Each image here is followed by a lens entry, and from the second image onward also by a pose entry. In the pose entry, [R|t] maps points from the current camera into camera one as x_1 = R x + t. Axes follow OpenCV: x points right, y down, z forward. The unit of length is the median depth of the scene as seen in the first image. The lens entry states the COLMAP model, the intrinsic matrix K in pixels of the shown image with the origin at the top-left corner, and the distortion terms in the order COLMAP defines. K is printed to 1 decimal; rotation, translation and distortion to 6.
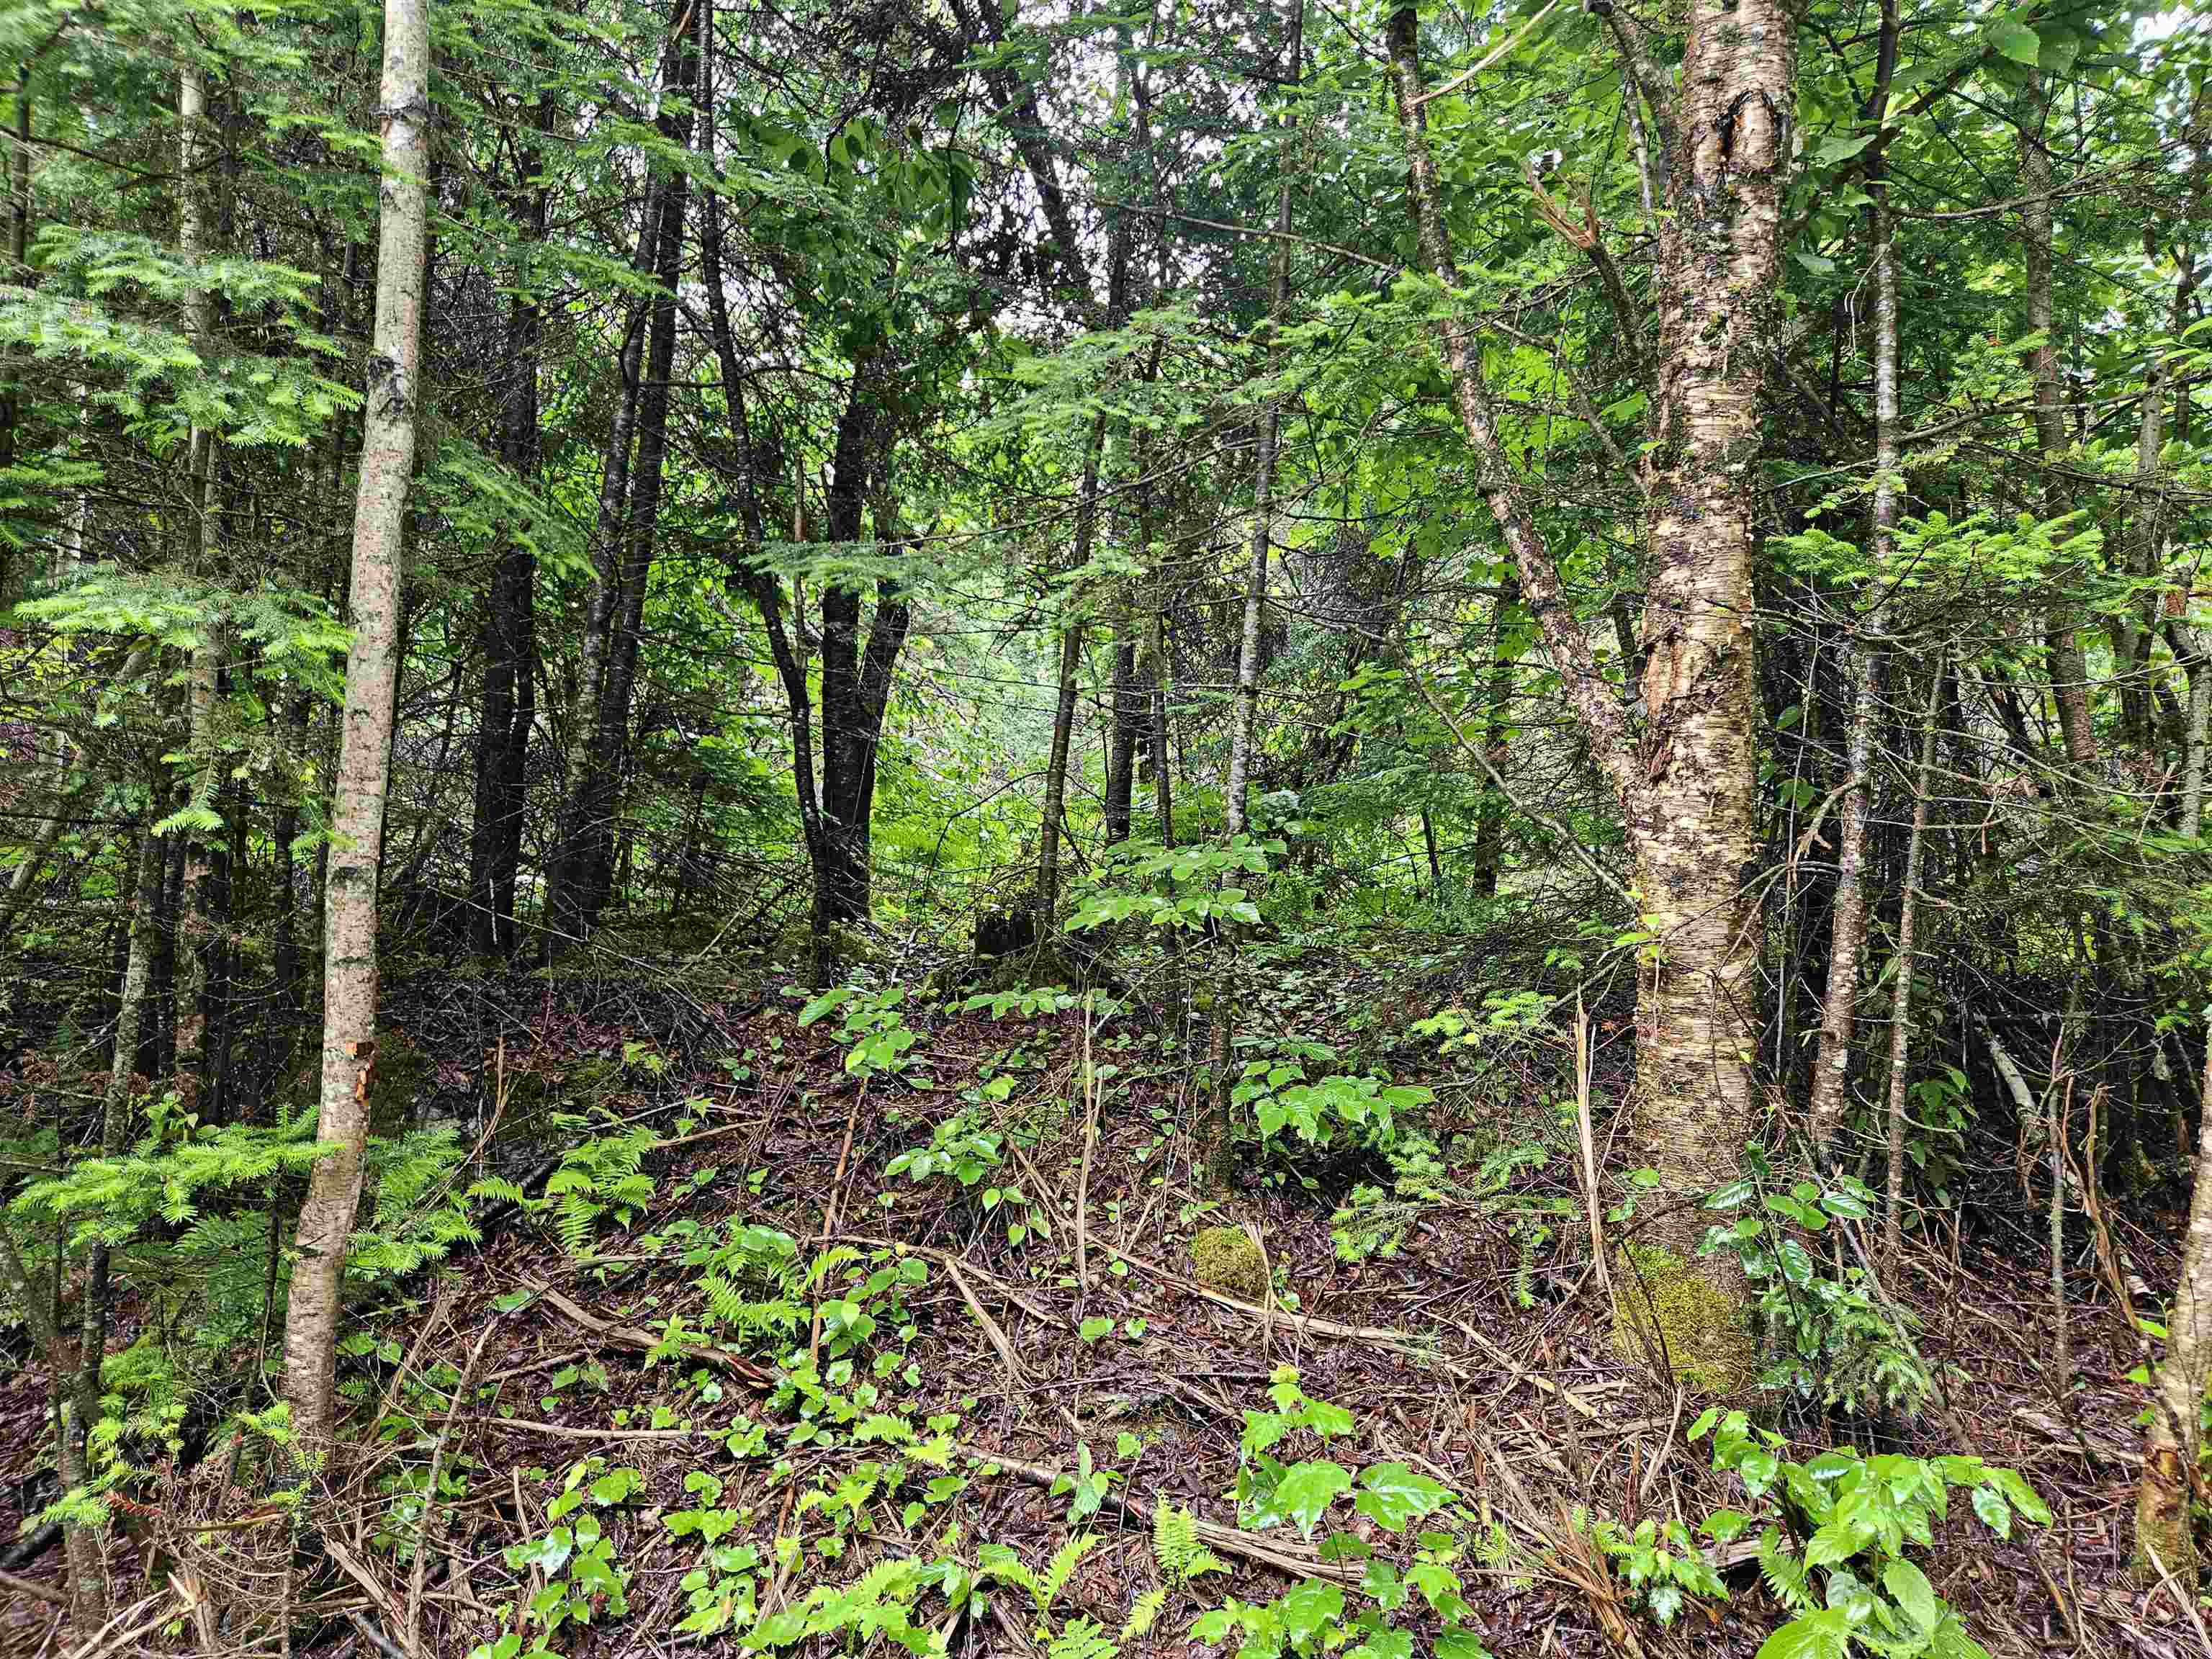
lens RADIAL K [[1476.3, 0, 1088.7], [0, 1476.3, 833.1], [0, 0, 1]] dist [0.064774, -0.048398]
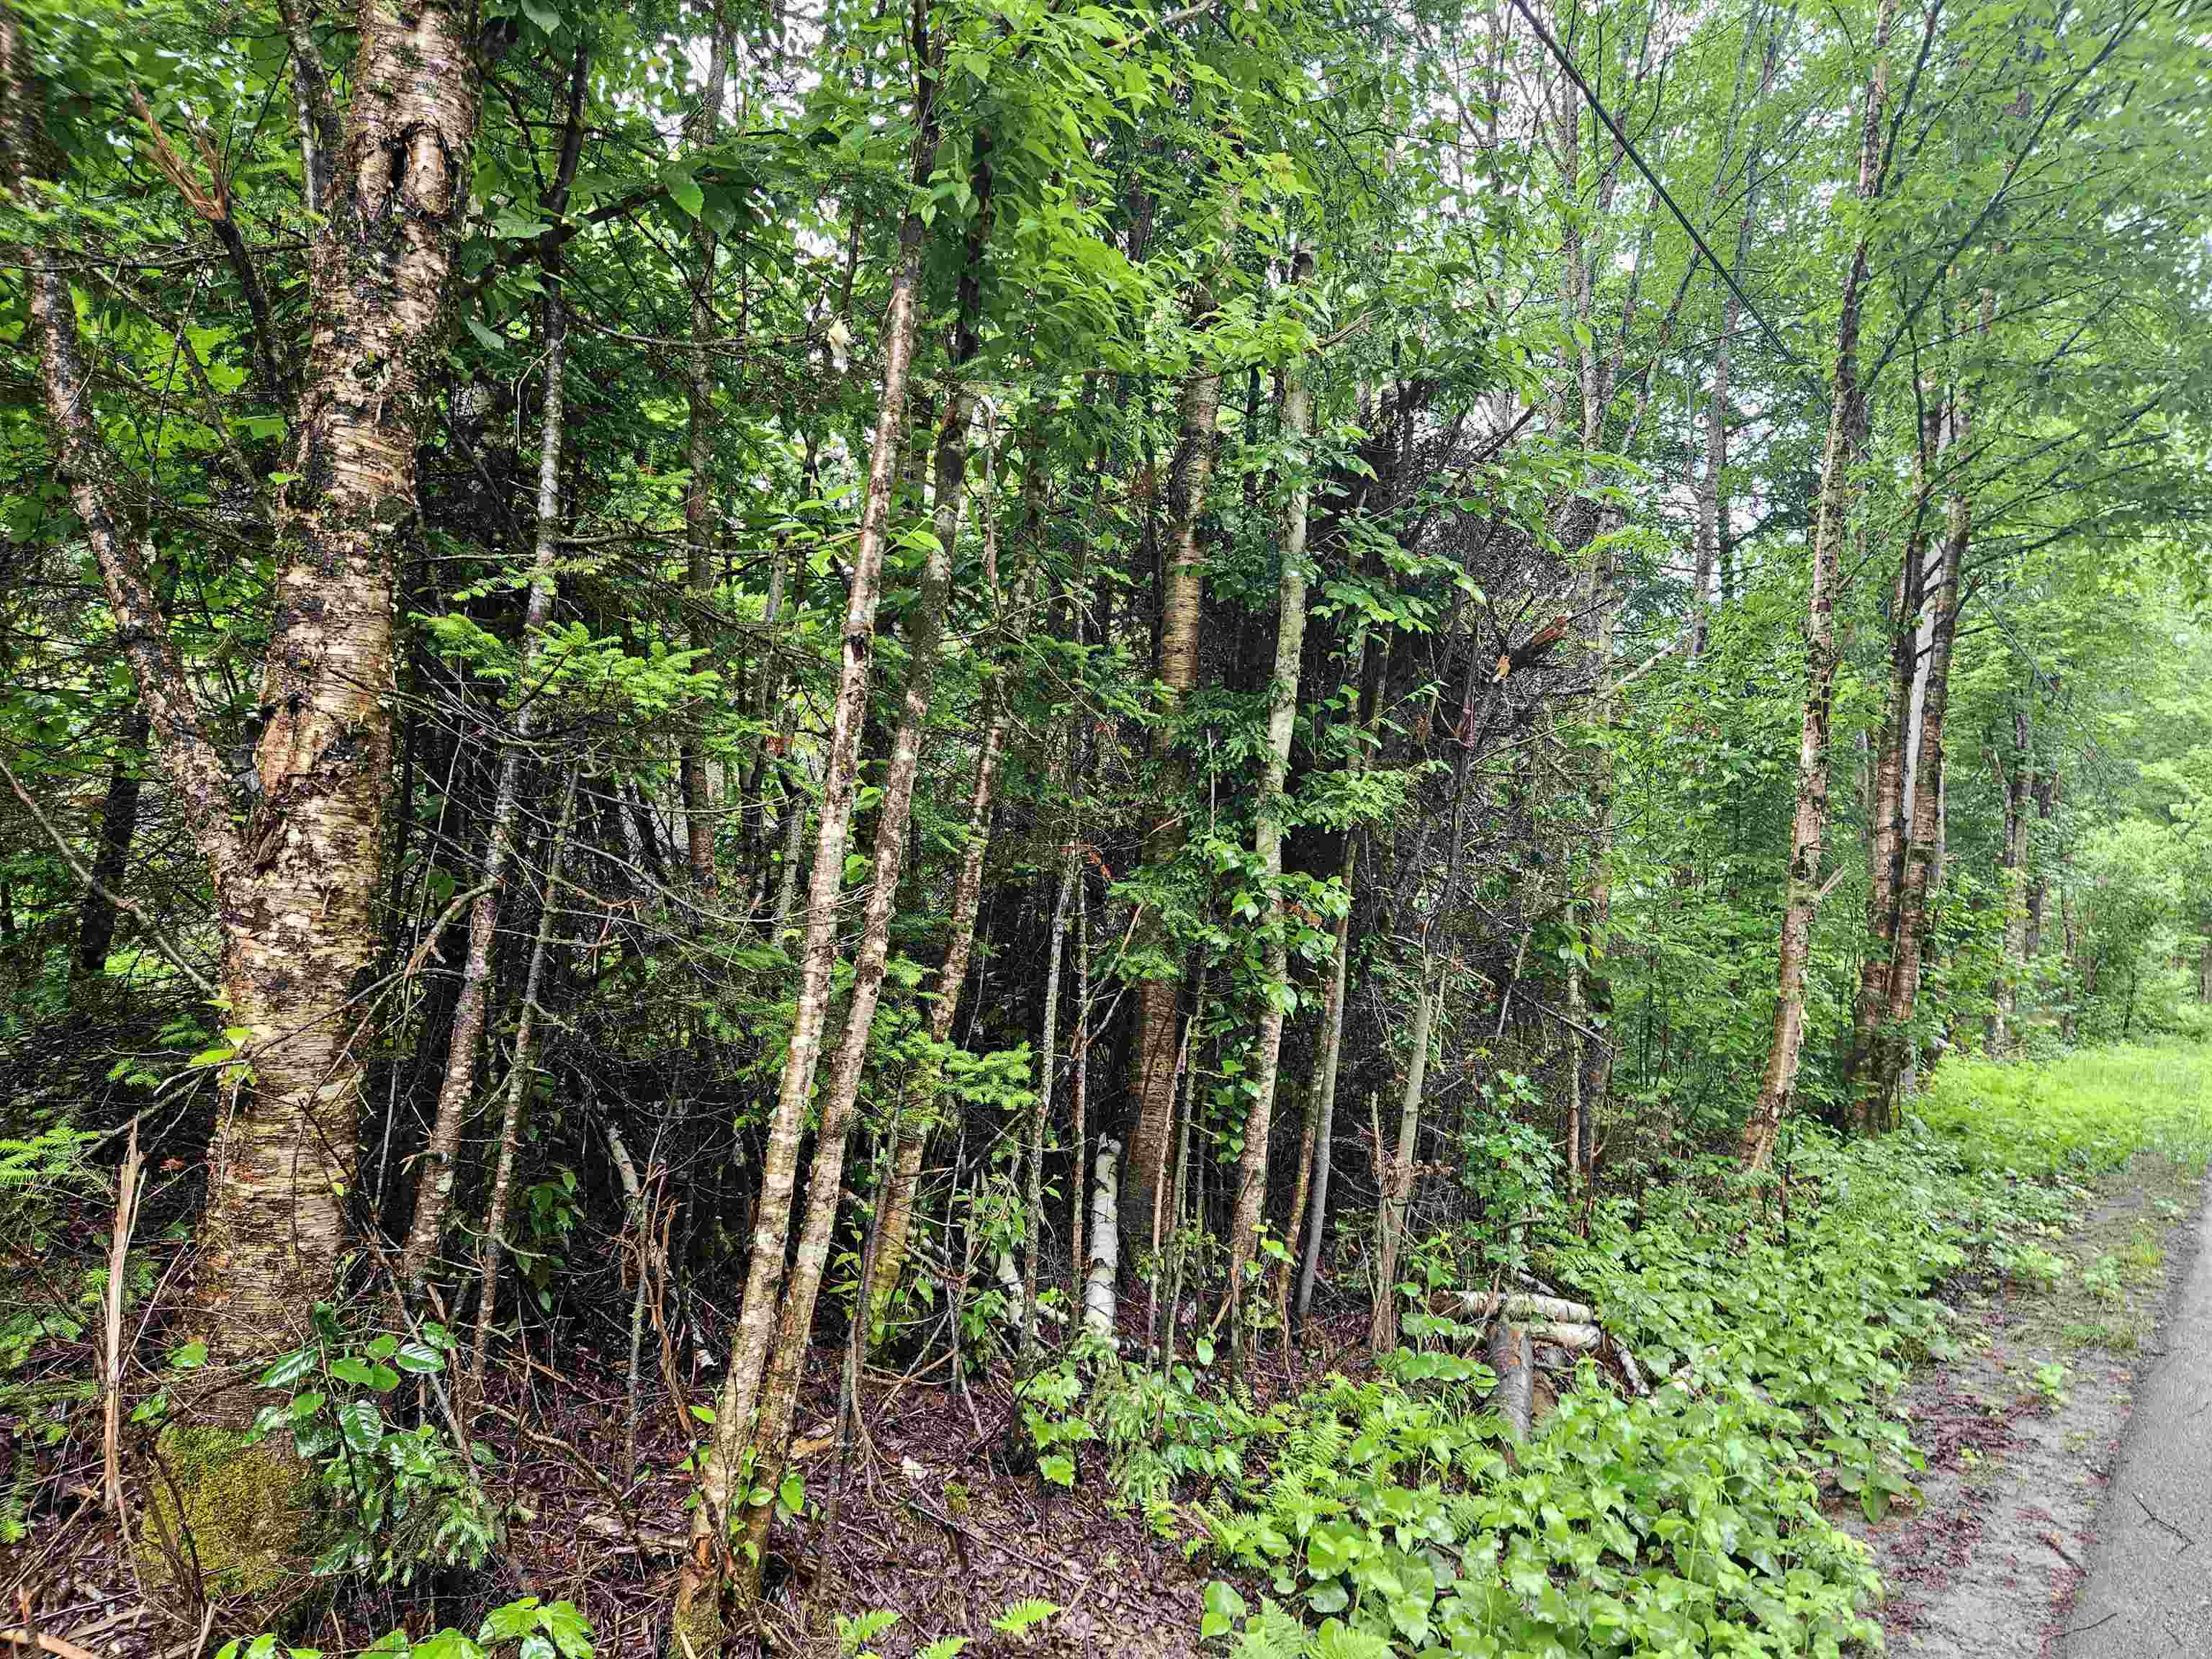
lens RADIAL K [[1476.3, 0, 1075.7], [0, 1476.3, 830.6], [0, 0, 1]] dist [0.064774, -0.048398]
pose [[0.685208, 0.089014, 0.722888, 0.084995], [-0.062526, 0.996029, -0.063381, -0.033070], [-0.725659, -0.001770, 0.688052, 0.084195]]
